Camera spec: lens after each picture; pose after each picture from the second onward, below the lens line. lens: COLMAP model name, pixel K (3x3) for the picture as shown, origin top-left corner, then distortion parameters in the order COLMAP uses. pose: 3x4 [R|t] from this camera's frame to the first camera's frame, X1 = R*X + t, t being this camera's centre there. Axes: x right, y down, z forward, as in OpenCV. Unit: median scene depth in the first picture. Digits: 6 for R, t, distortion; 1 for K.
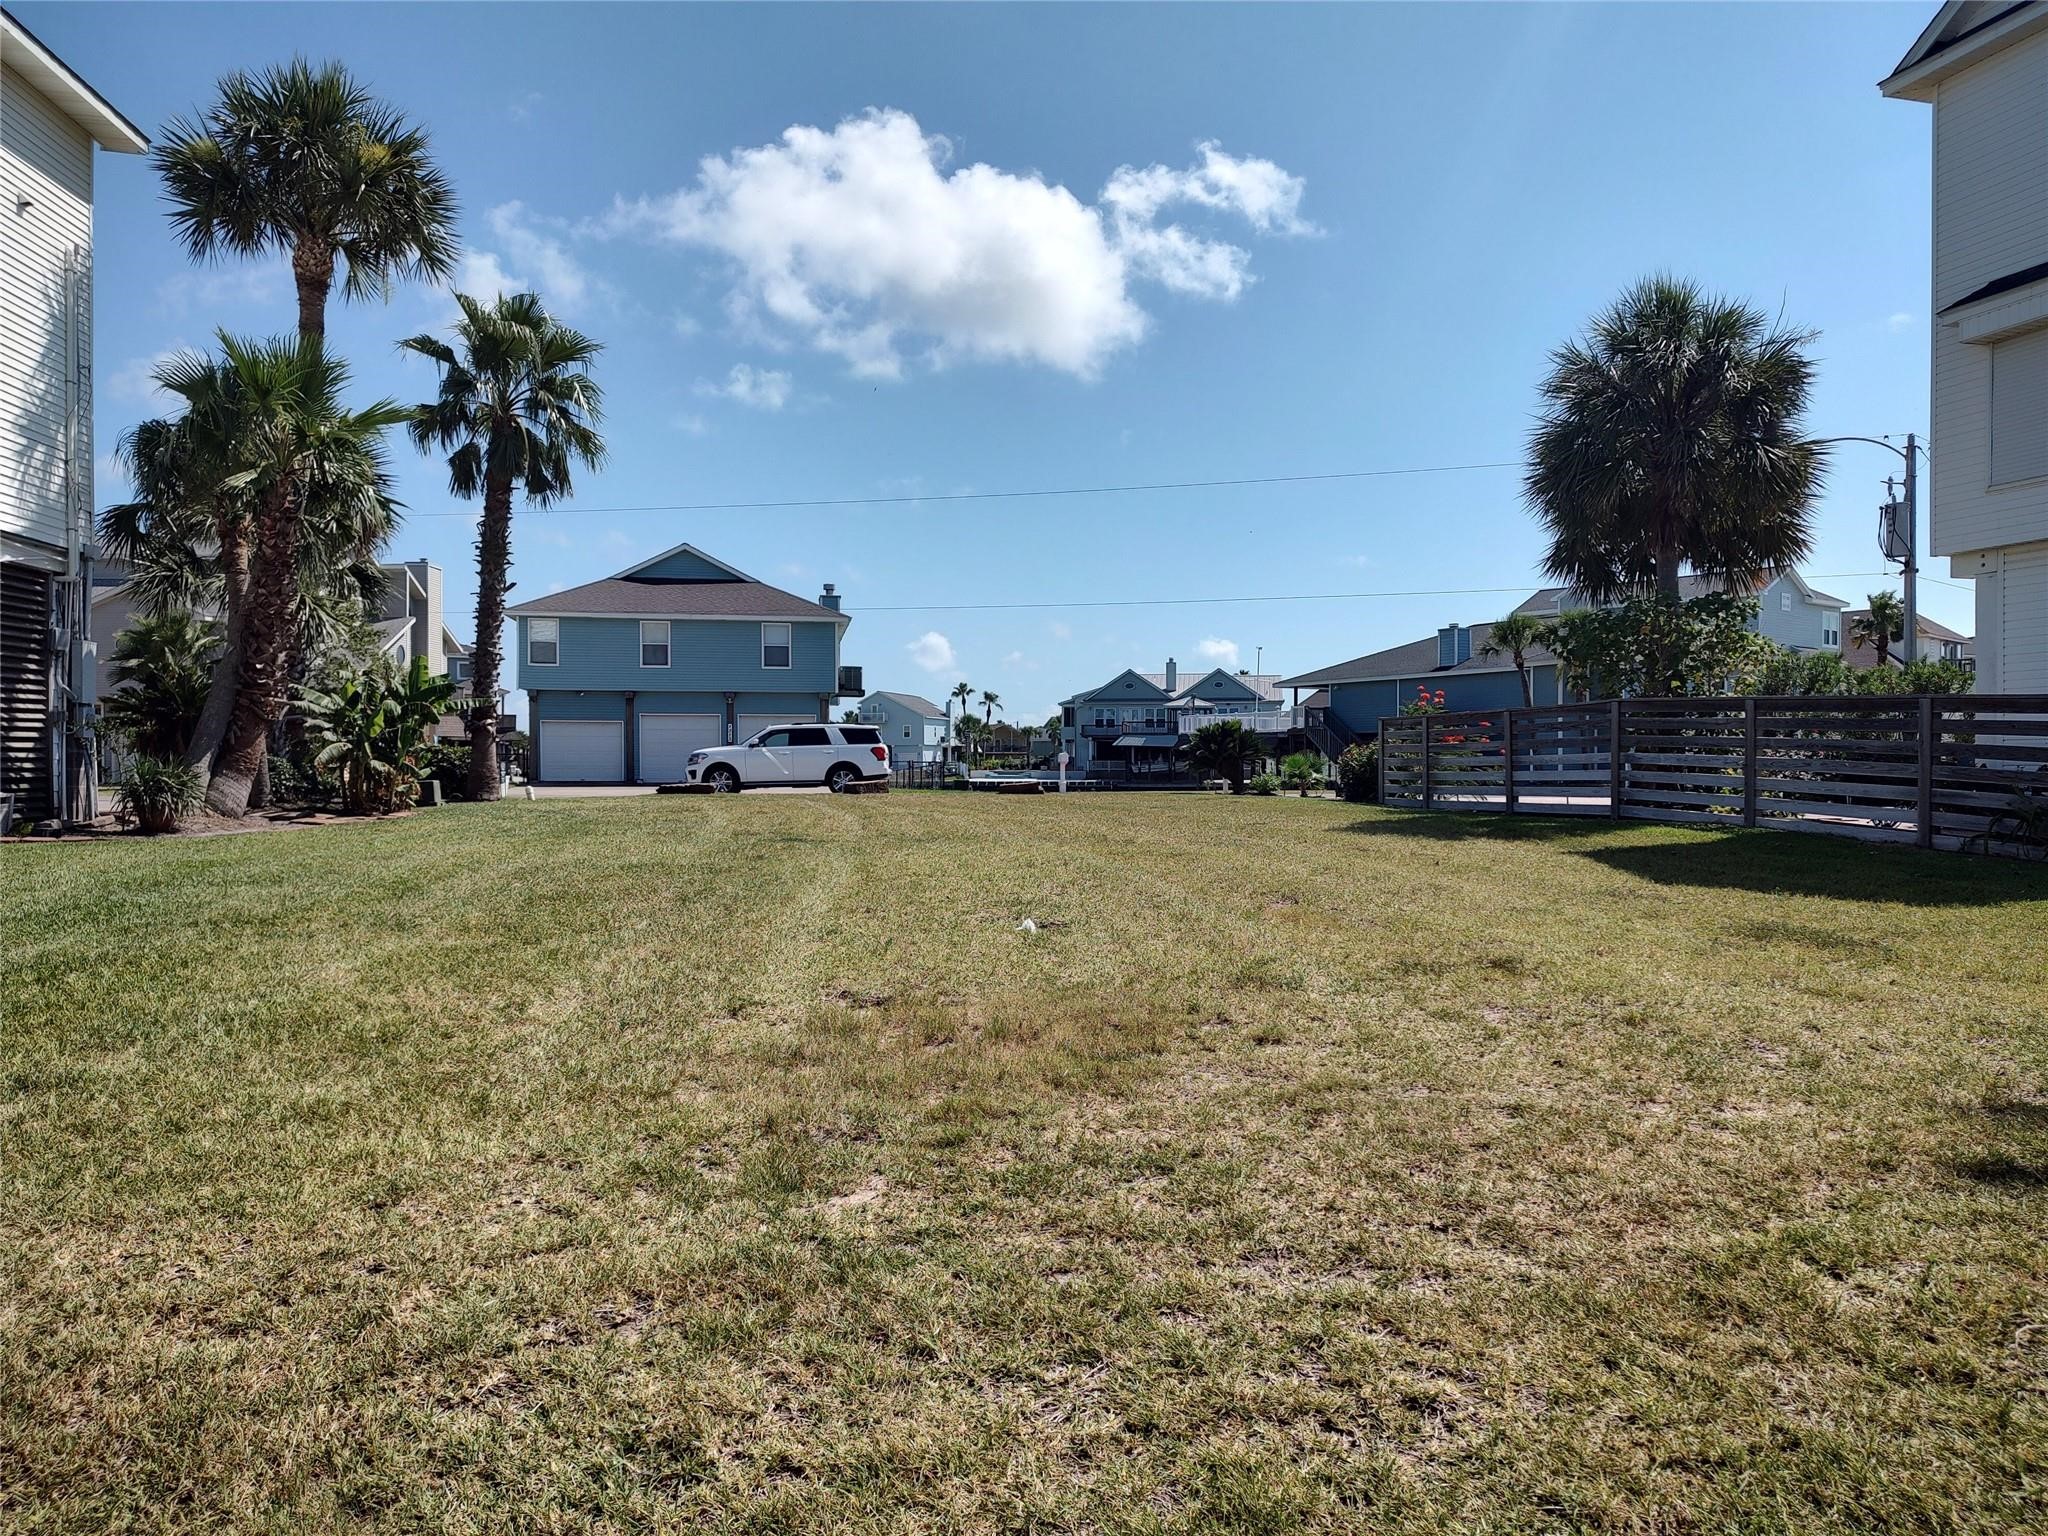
lens RADIAL K [[1495.8, 0, 1036.3], [0, 1495.8, 772.5], [0, 0, 1]] dist [0.038034, 0.000047]
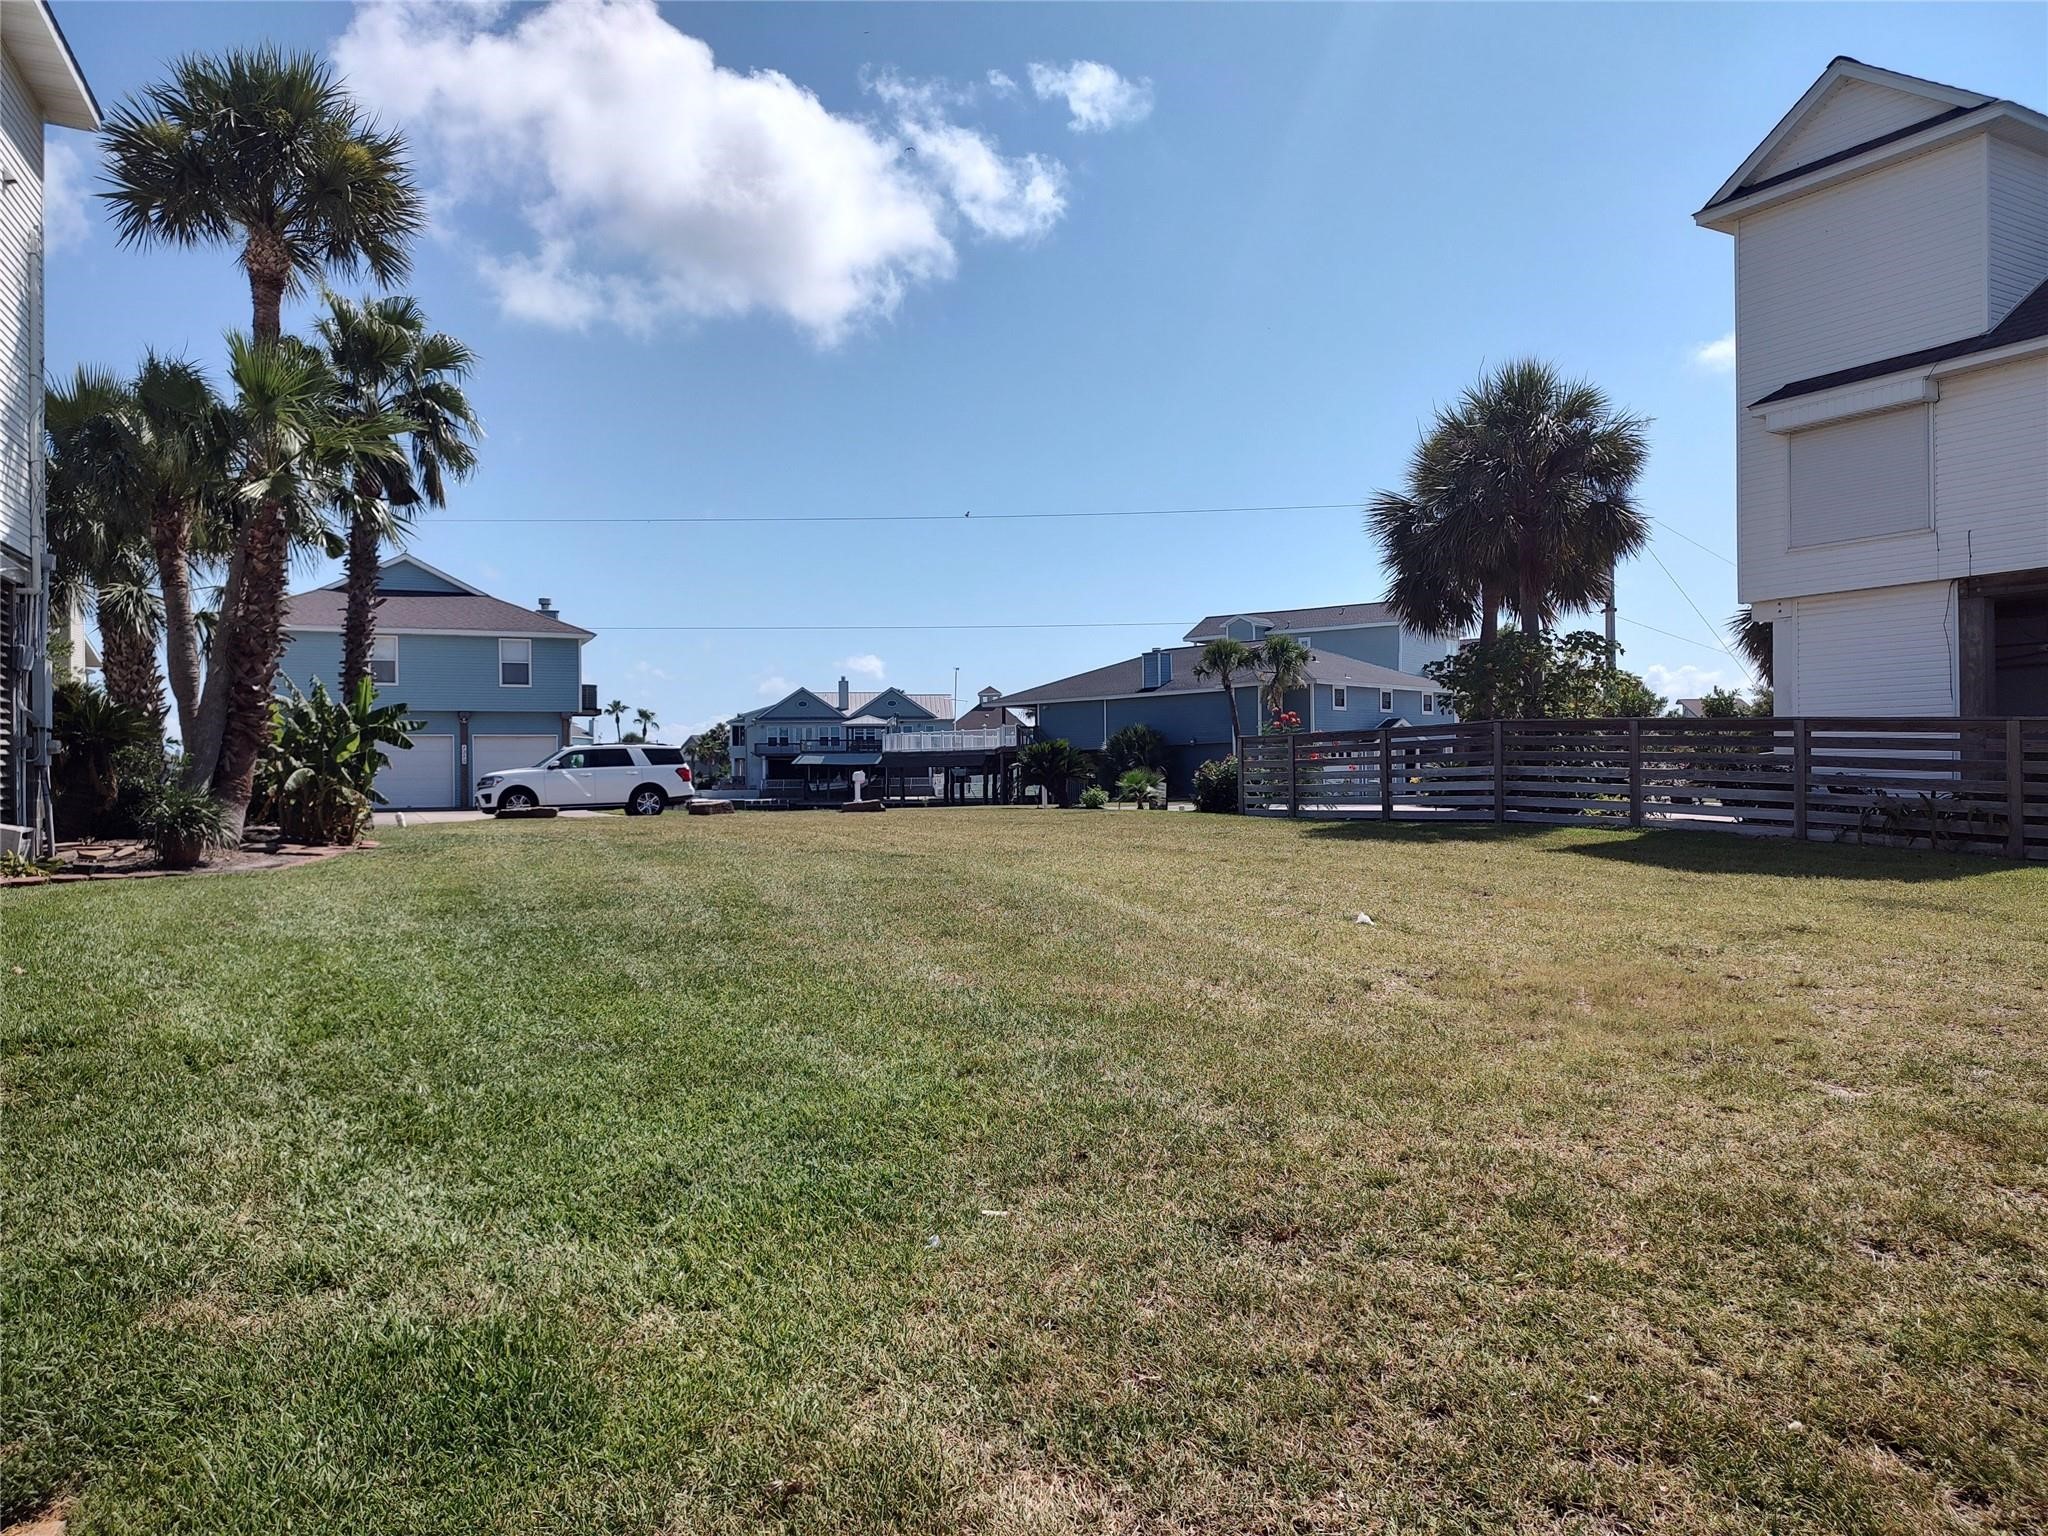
lens RADIAL K [[1507.0, 0, 1024.0], [0, 1507.0, 768.0], [0, 0, 1]] dist [0.050795, 0.000127]
pose [[0.966066, -0.010075, 0.258098, -0.206824], [0.013910, 0.999818, -0.013034, -0.000966], [-0.257920, 0.016182, 0.966031, -0.028783]]
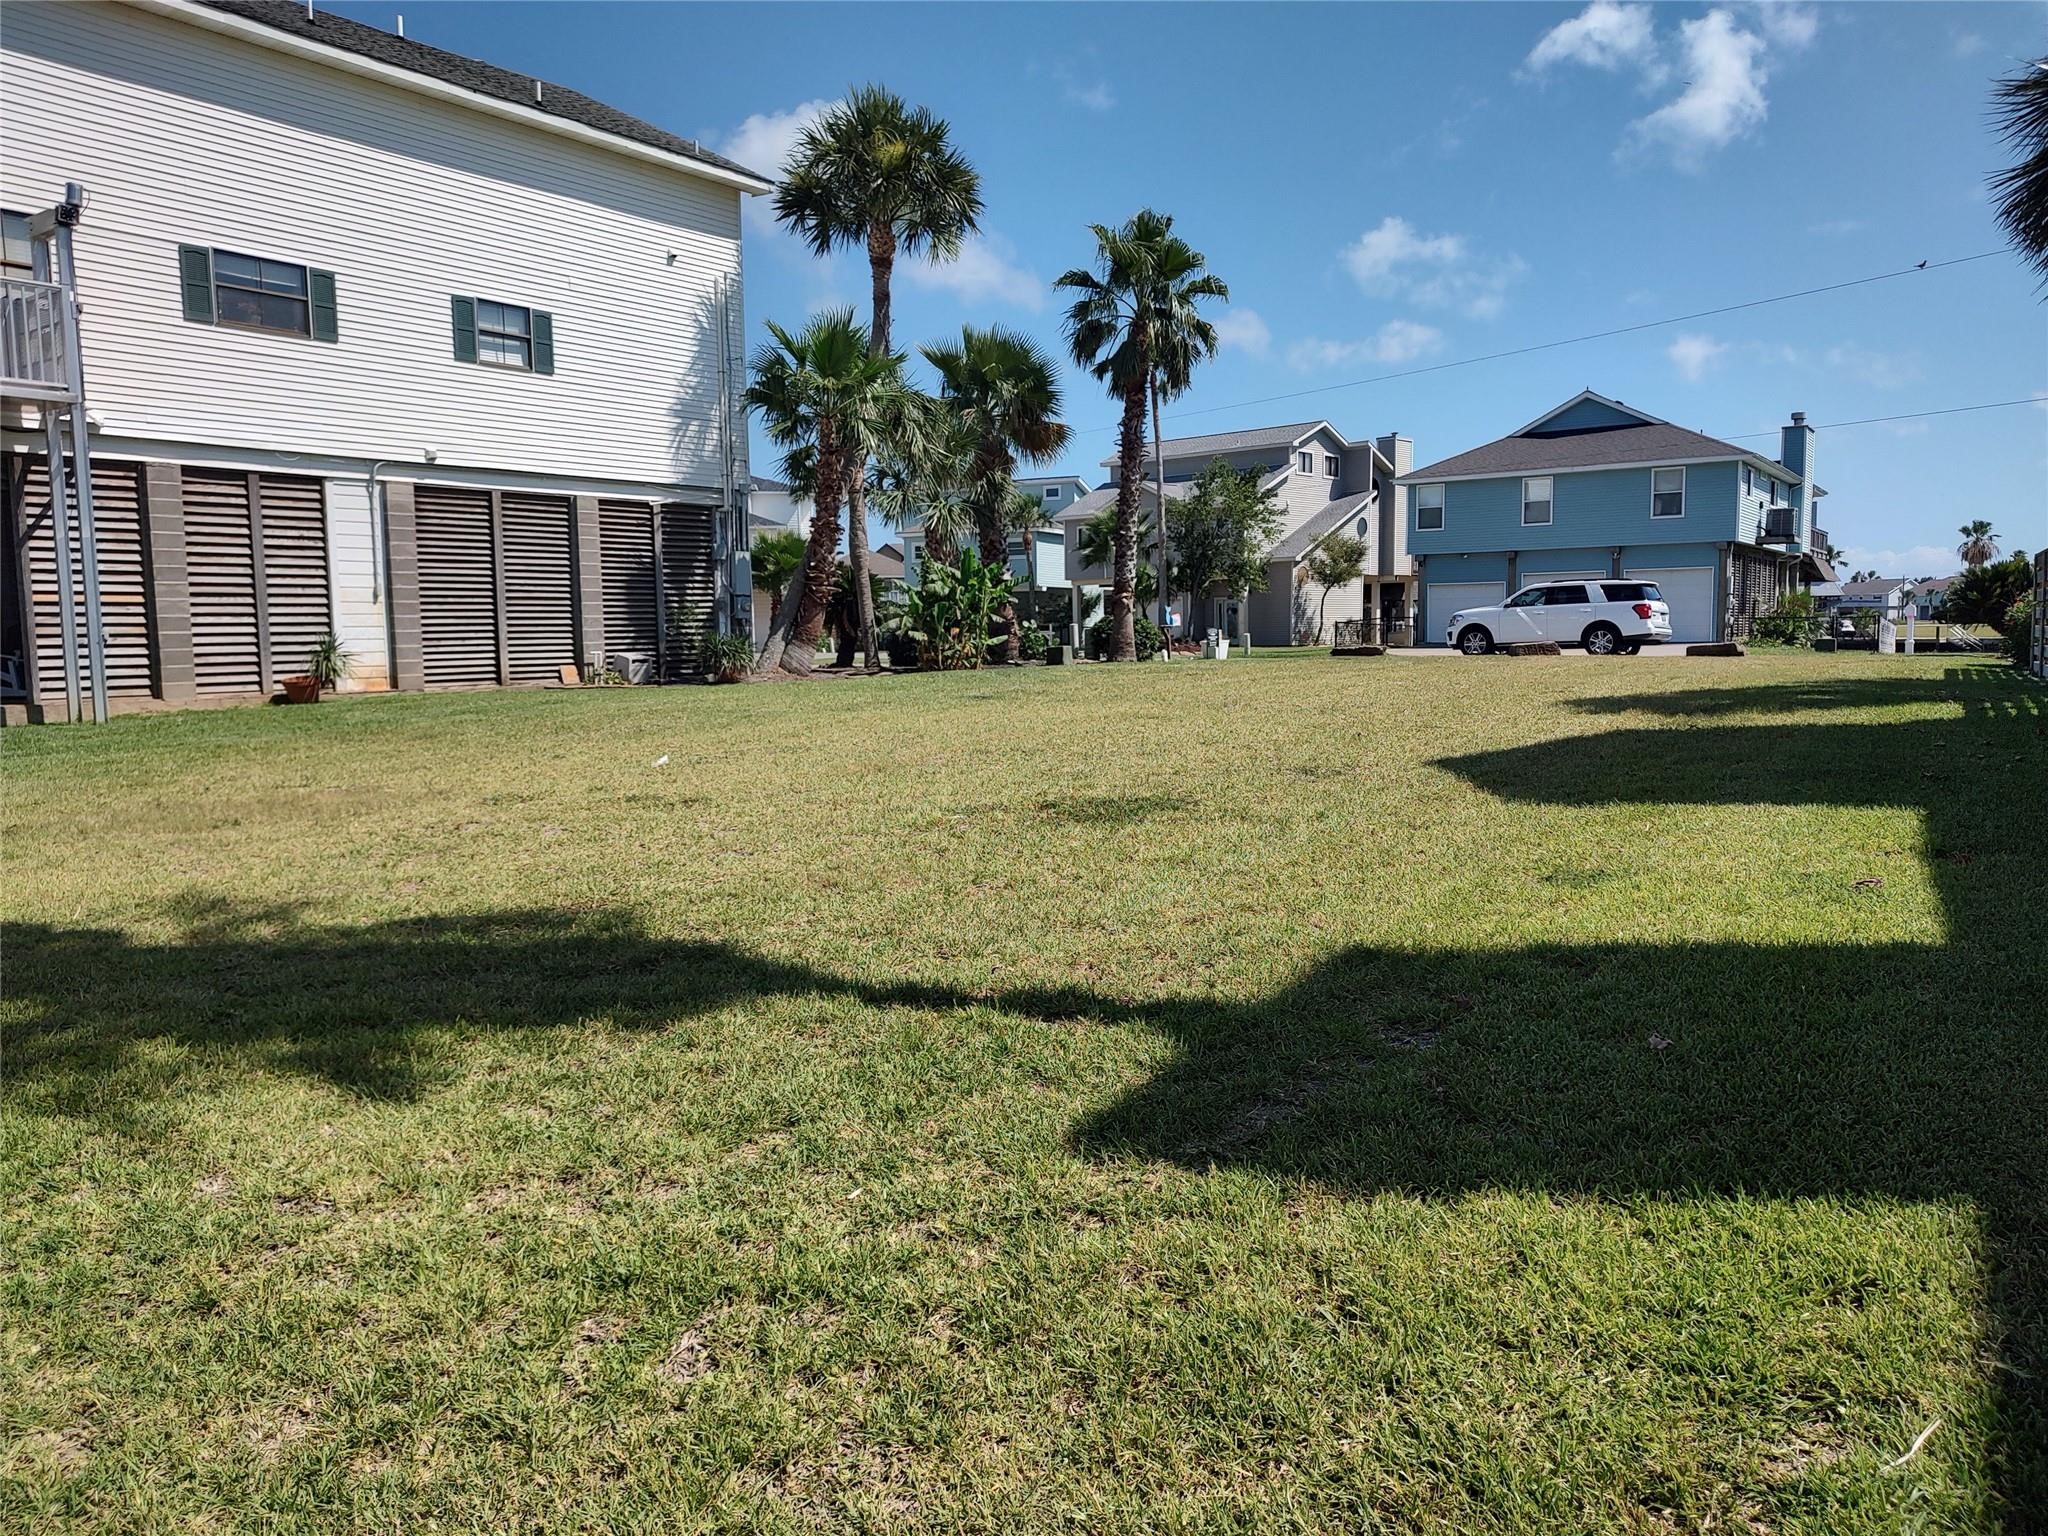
lens RADIAL K [[1495.8, 0, 1036.3], [0, 1495.8, 772.5], [0, 0, 1]] dist [0.038034, 0.000047]
pose [[0.696850, 0.058820, -0.714801, 0.425291], [0.009129, 0.995823, 0.090845, -0.002075], [0.717159, -0.069830, 0.693402, 0.130863]]
